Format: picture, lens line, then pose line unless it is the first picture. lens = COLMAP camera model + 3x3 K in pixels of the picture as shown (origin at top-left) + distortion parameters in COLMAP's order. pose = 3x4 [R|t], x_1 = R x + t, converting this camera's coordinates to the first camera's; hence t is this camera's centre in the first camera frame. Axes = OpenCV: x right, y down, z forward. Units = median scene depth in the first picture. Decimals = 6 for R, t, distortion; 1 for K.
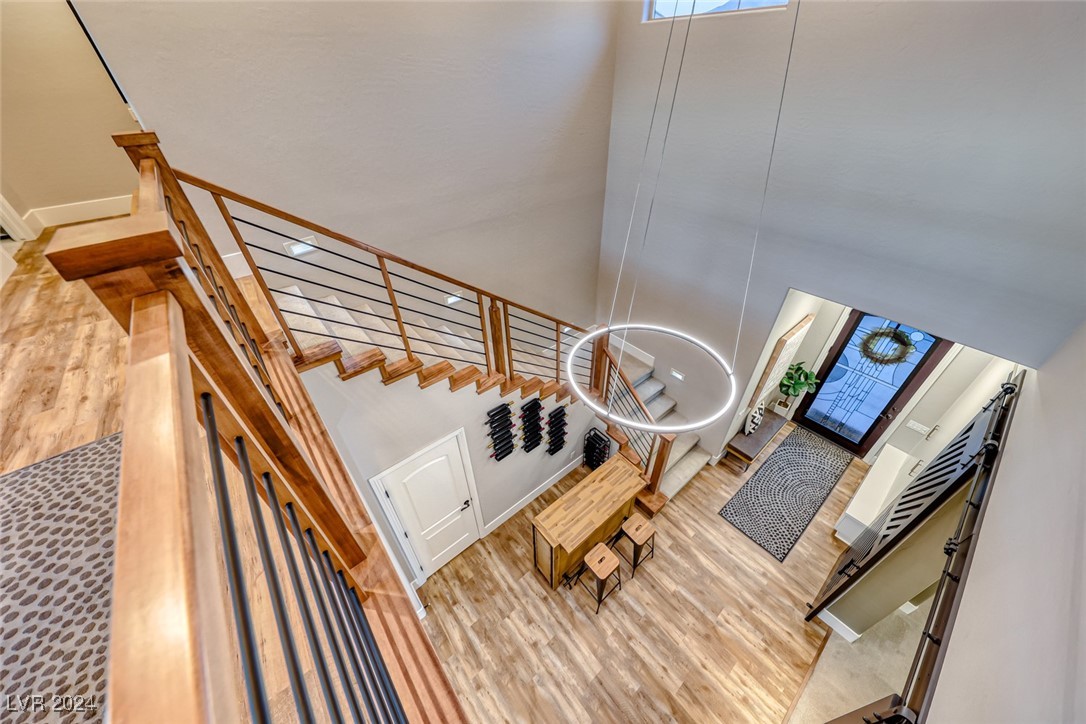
lens RADIAL K [[375.1, 0, 549.8], [0, 375.1, 354.3], [0, 0, 1]] dist [0.006660, -0.002816]
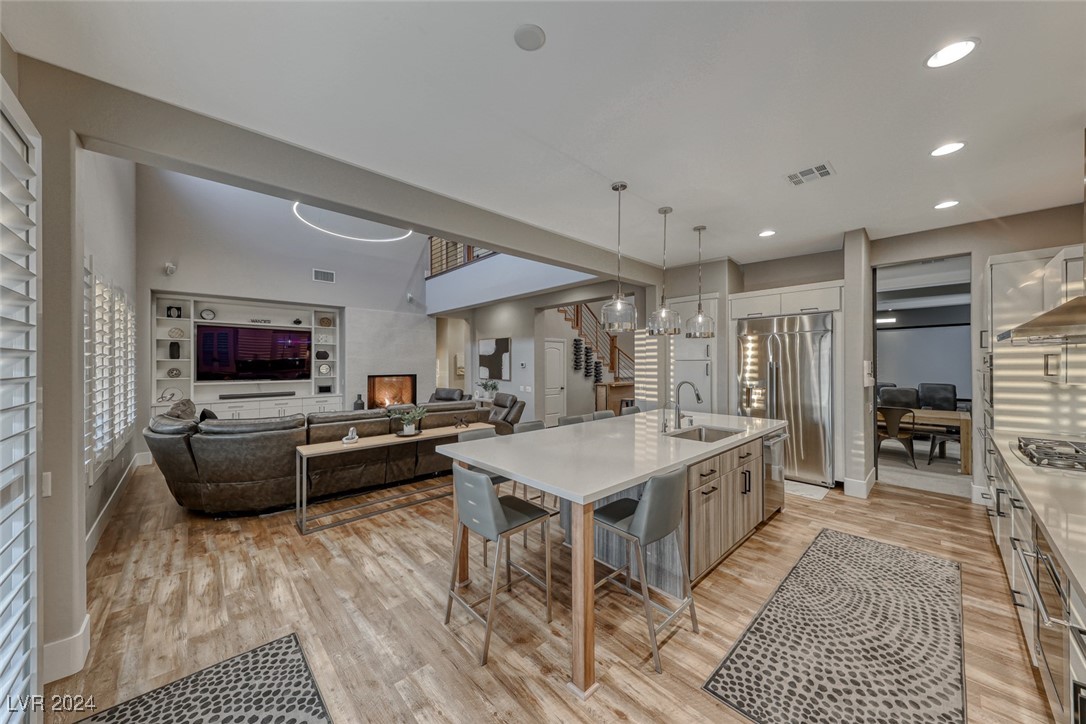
lens RADIAL K [[375.1, 0, 543.3], [0, 375.1, 362.4], [0, 0, 1]] dist [0.006660, -0.002816]
pose [[0.998778, 0.003254, 0.049316, -0.417789], [0.027578, 0.791349, -0.610743, 1.523663], [-0.041013, 0.611356, 0.790292, -0.737182]]
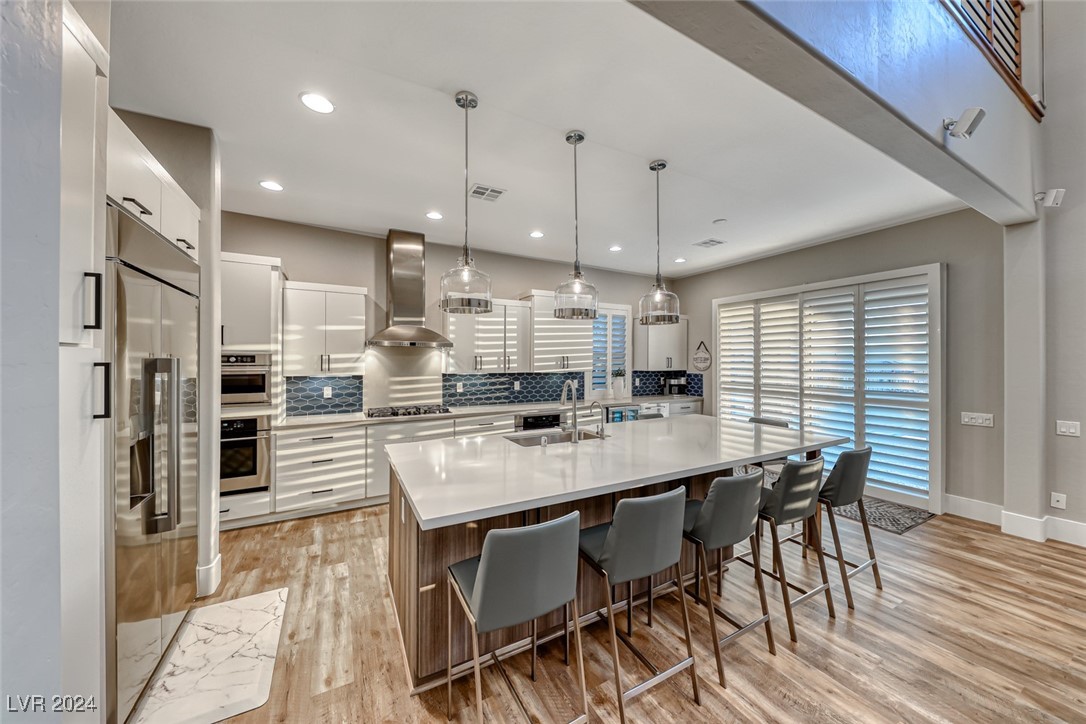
lens RADIAL K [[375.1, 0, 542.2], [0, 375.1, 357.8], [0, 0, 1]] dist [0.006660, -0.002816]
pose [[-0.977224, 0.009511, 0.211995, -0.180640], [0.135369, 0.797280, 0.588234, 0.680621], [-0.163425, 0.603534, -0.780409, 0.359702]]
